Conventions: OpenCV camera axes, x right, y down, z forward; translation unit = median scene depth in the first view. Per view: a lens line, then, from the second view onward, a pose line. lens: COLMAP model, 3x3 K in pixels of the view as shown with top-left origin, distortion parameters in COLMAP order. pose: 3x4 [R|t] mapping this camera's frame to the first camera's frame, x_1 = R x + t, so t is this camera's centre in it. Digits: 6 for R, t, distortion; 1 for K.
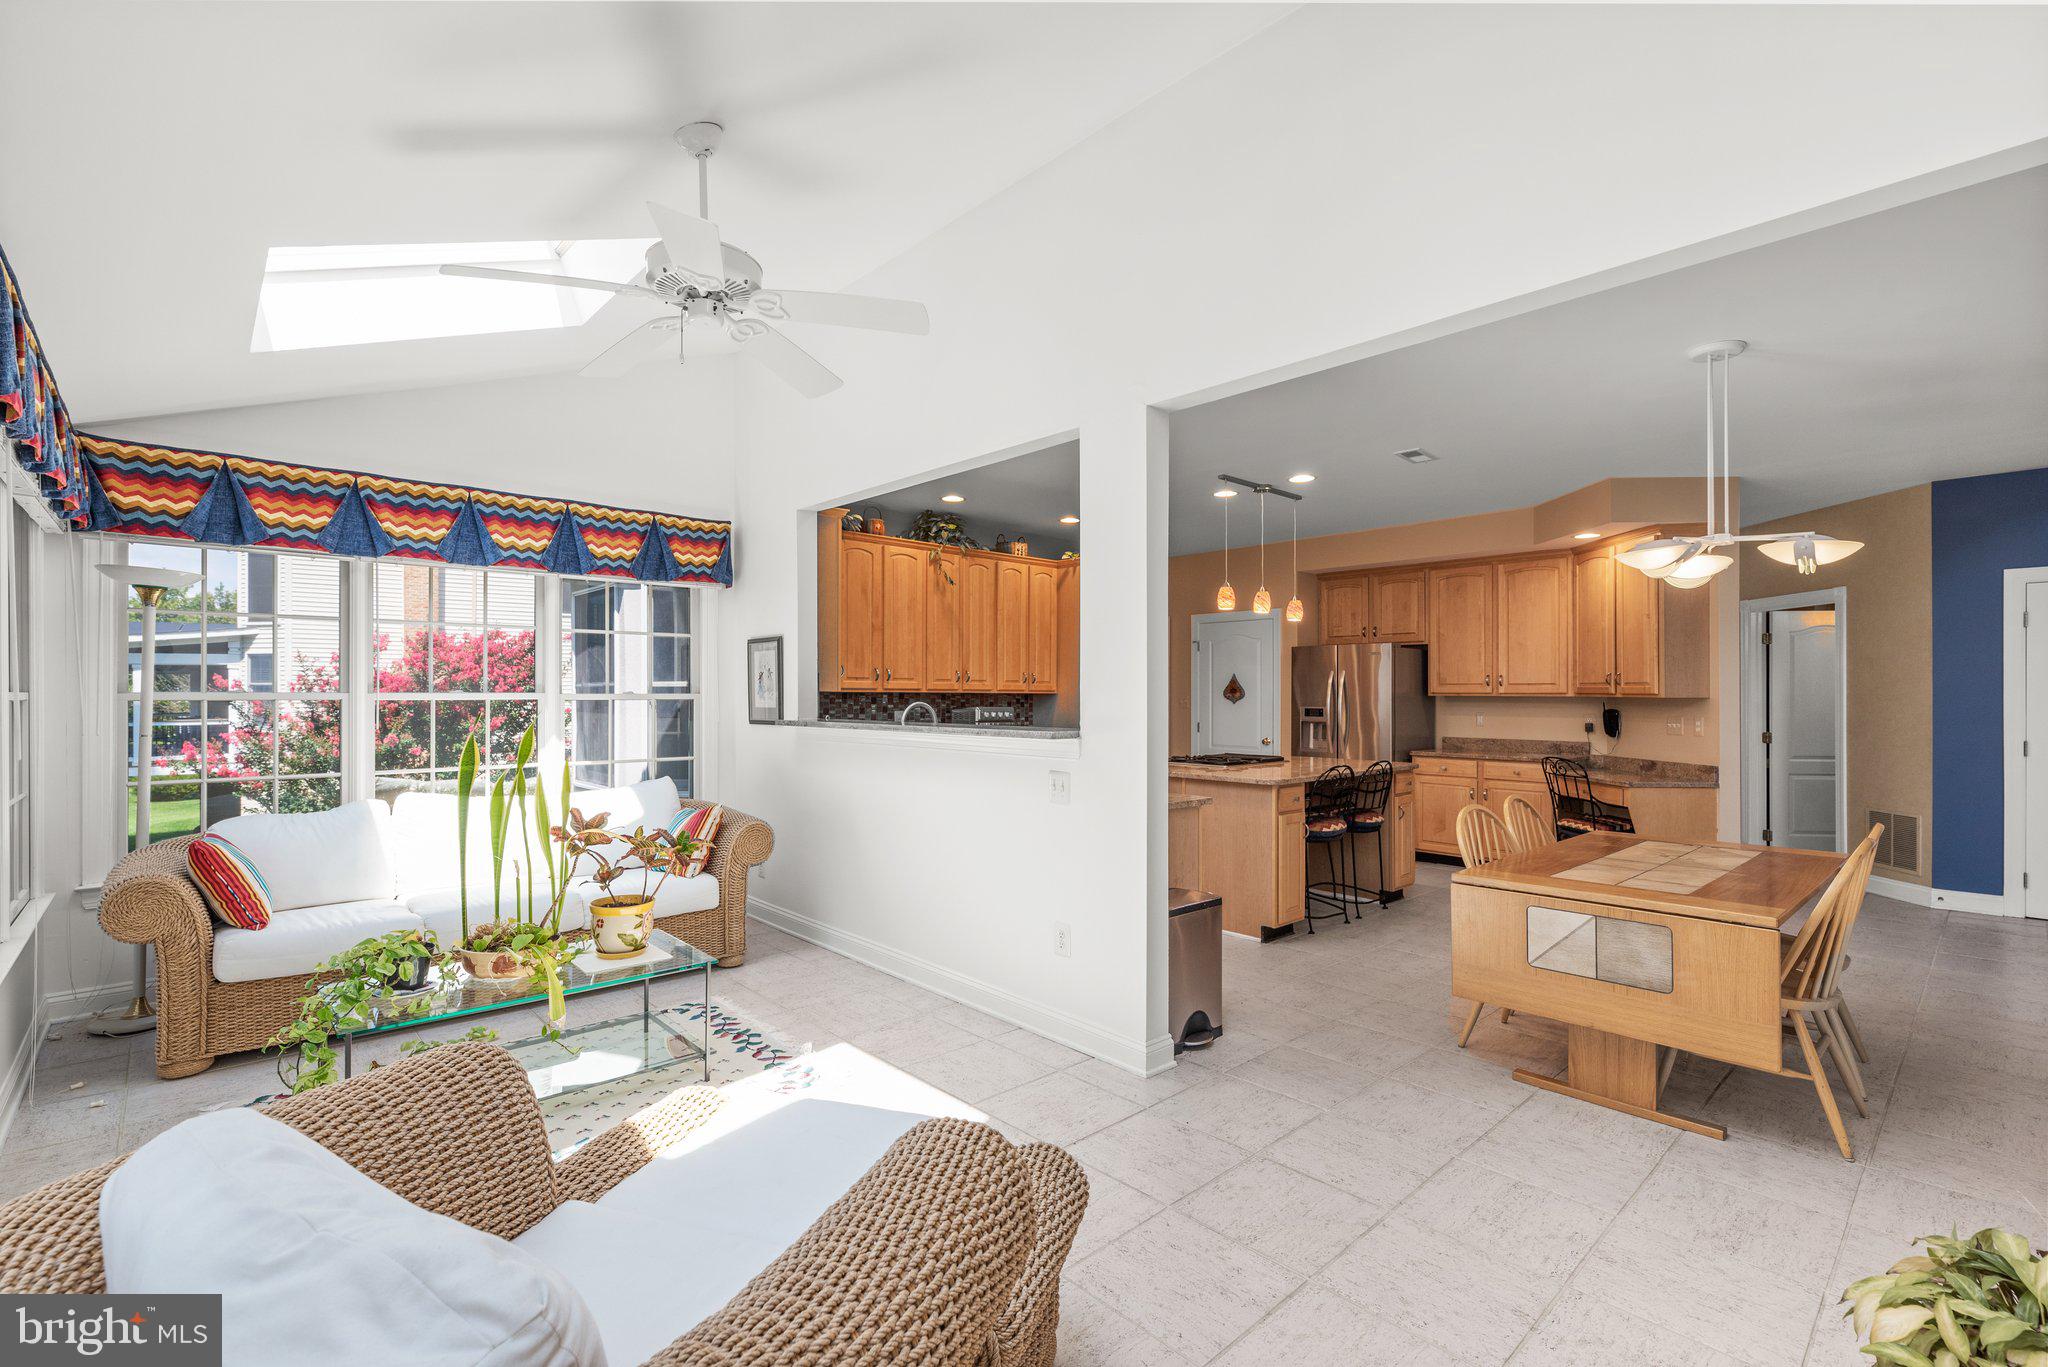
lens RADIAL K [[918.8, 0, 1024.0], [0, 918.8, 683.5], [0, 0, 1]] dist [-0.000929, 0.000350]
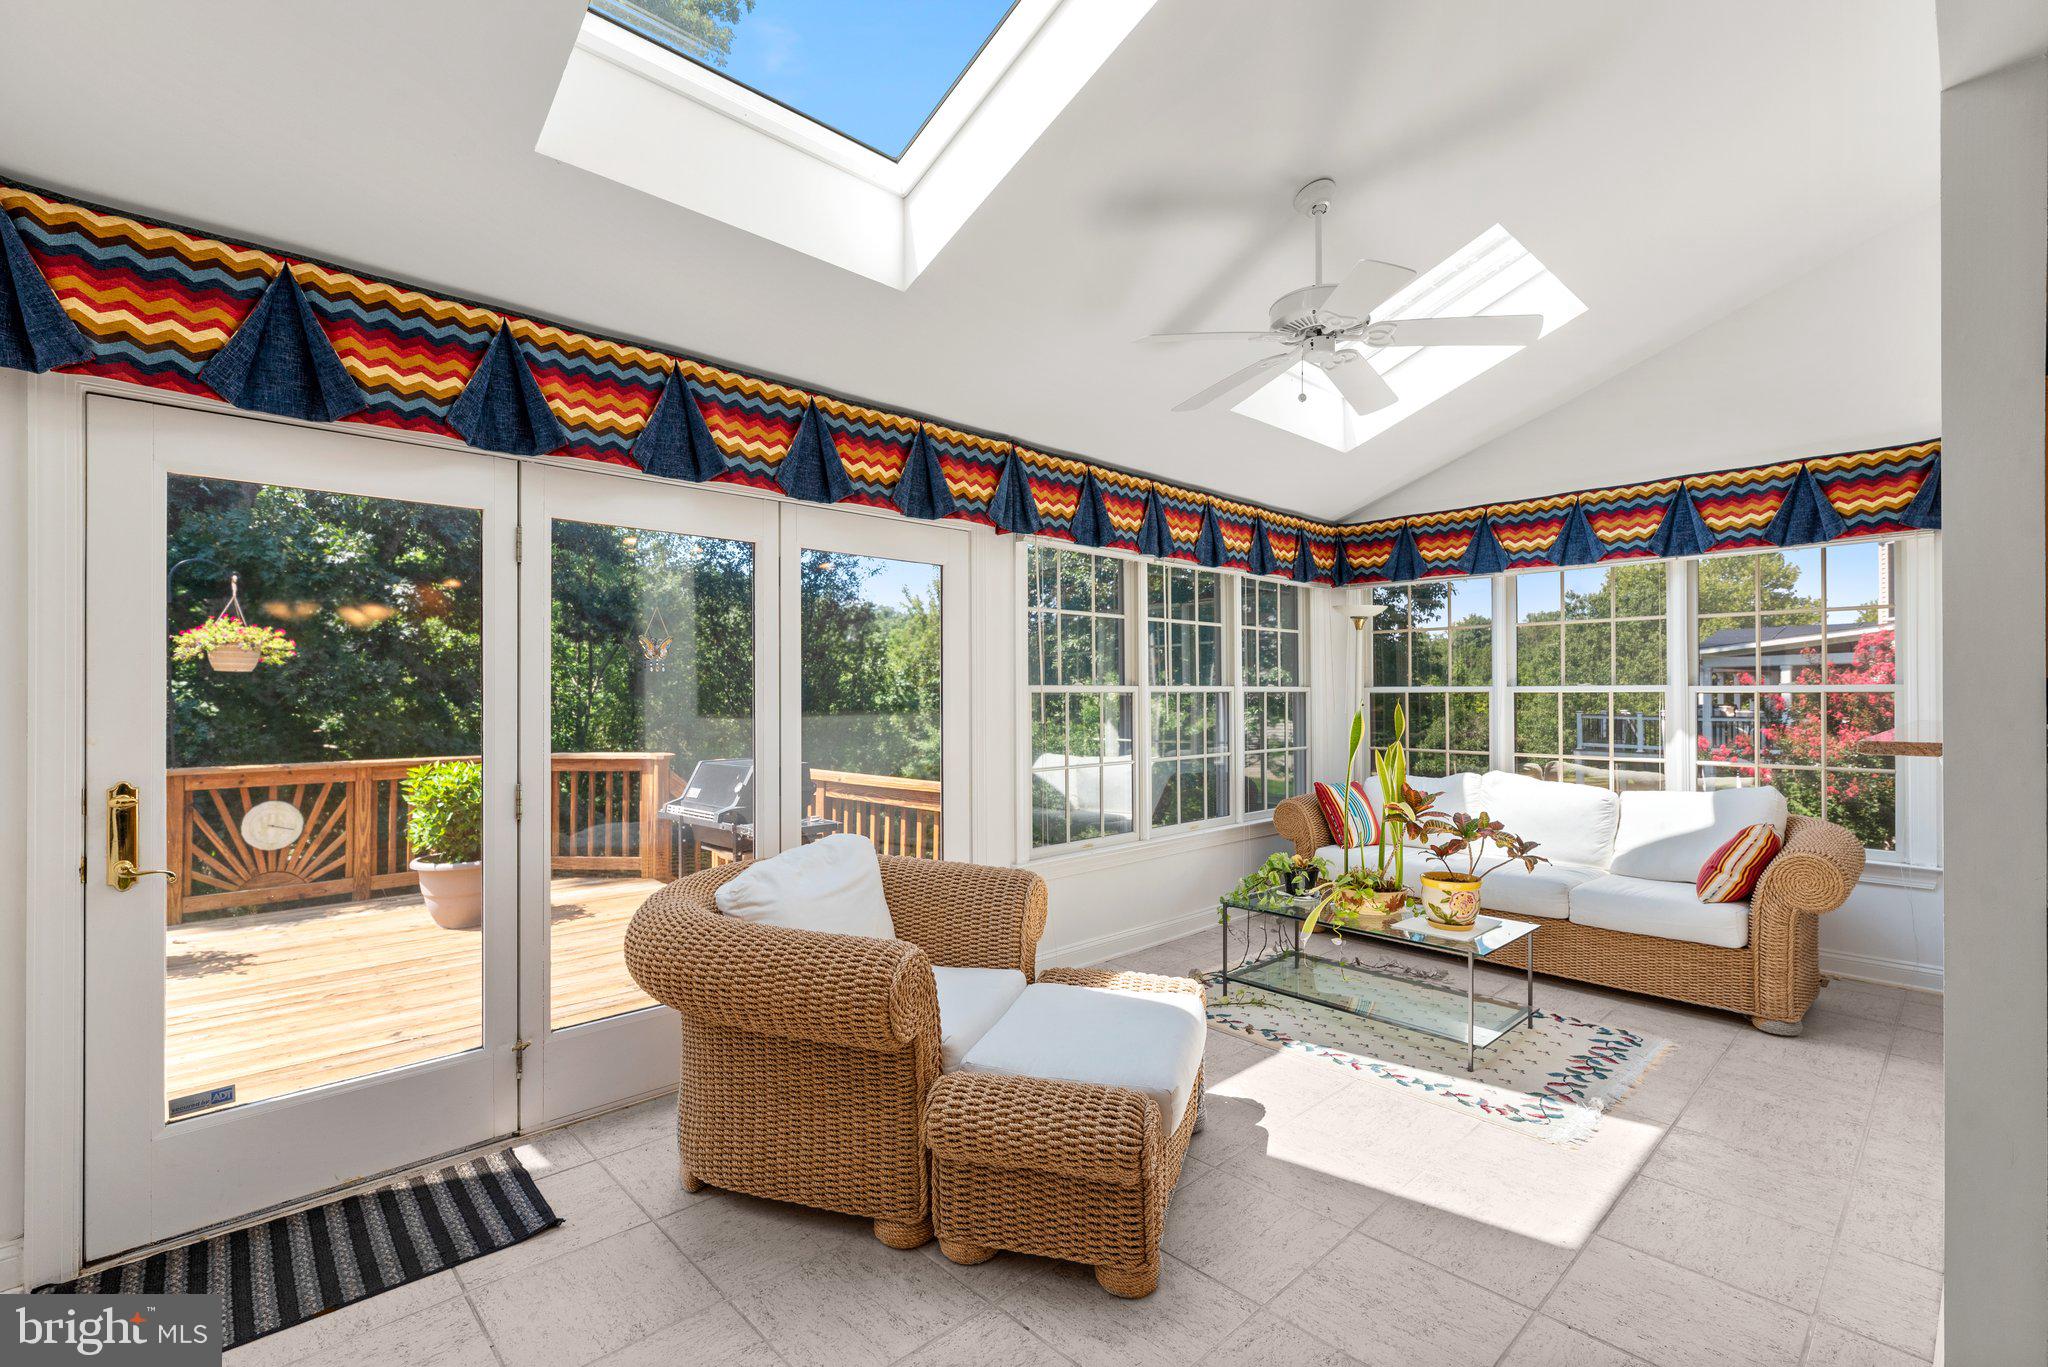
lens RADIAL K [[918.8, 0, 1024.0], [0, 918.8, 683.5], [0, 0, 1]] dist [-0.000929, 0.000350]
pose [[0.009124, -0.013868, -0.999862, 0.534158], [0.010742, 0.999847, -0.013770, 0.018179], [0.999901, -0.010615, 0.009272, 0.422607]]
